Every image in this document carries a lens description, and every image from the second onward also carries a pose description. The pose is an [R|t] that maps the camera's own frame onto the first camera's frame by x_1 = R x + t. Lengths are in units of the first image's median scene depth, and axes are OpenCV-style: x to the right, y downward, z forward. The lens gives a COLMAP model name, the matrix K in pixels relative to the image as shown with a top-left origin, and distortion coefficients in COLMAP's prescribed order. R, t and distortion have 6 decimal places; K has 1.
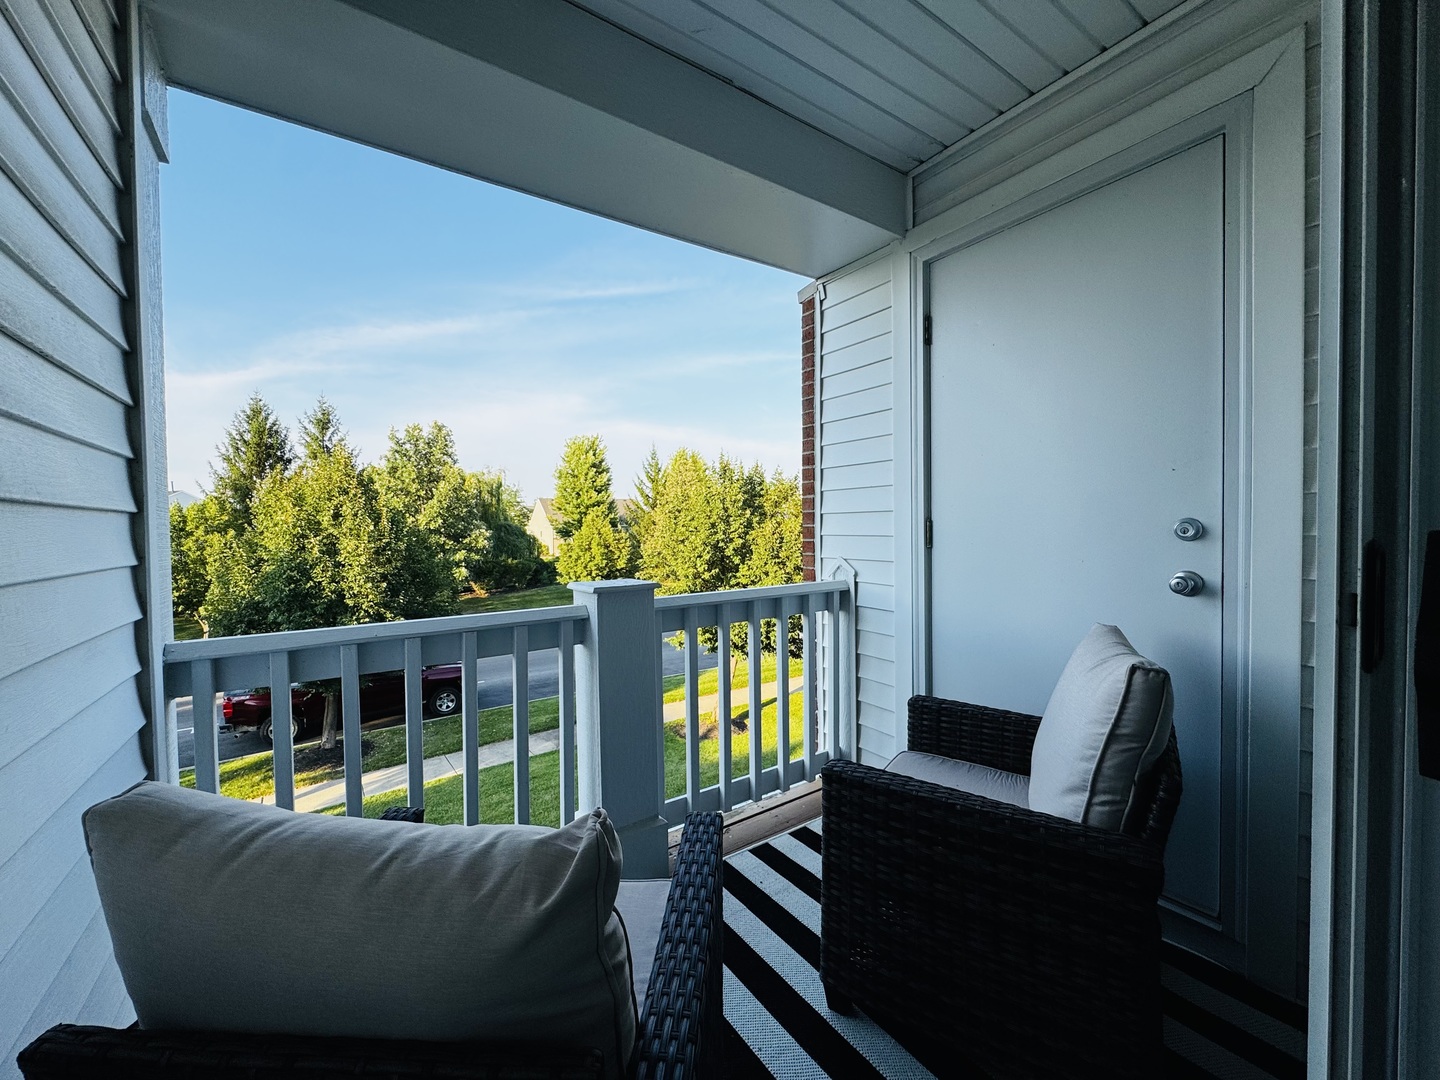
lens RADIAL K [[577.8, 0, 720.0], [0, 577.8, 540.0], [0, 0, 1]] dist [-0.000599, -0.000059]
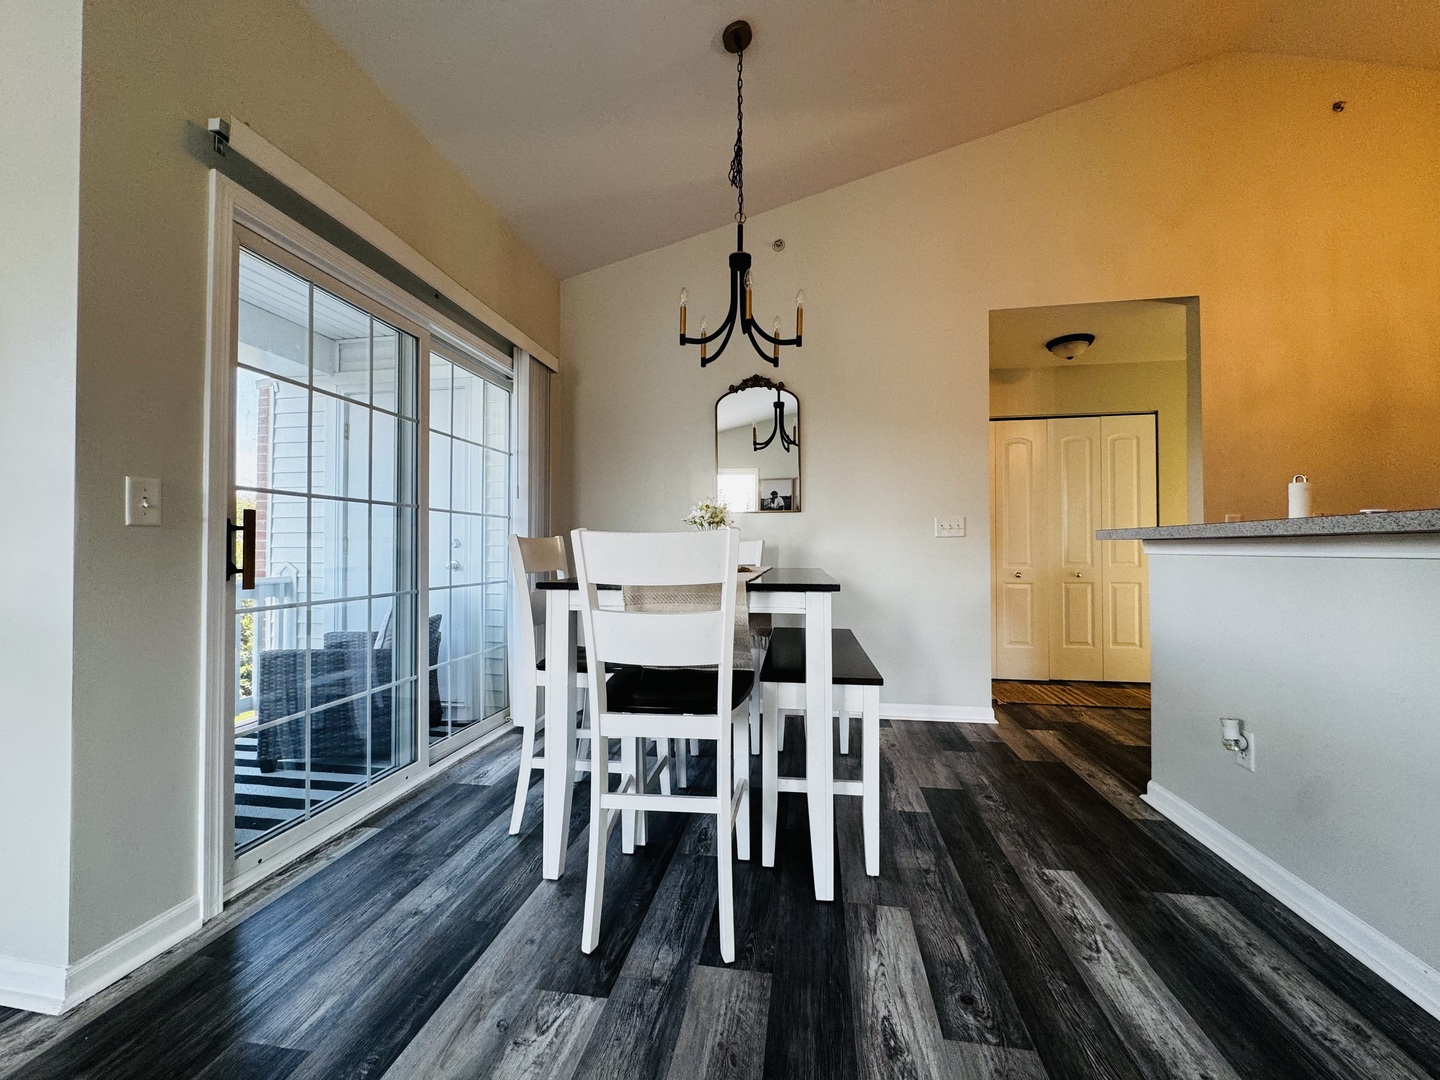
lens RADIAL K [[577.8, 0, 720.0], [0, 577.8, 540.0], [0, 0, 1]] dist [-0.000599, -0.000059]
pose [[0.670926, 0.028771, 0.740966, -0.176918], [0.008892, 0.998863, -0.046837, 0.069015], [-0.741471, 0.038013, 0.669907, -1.005822]]
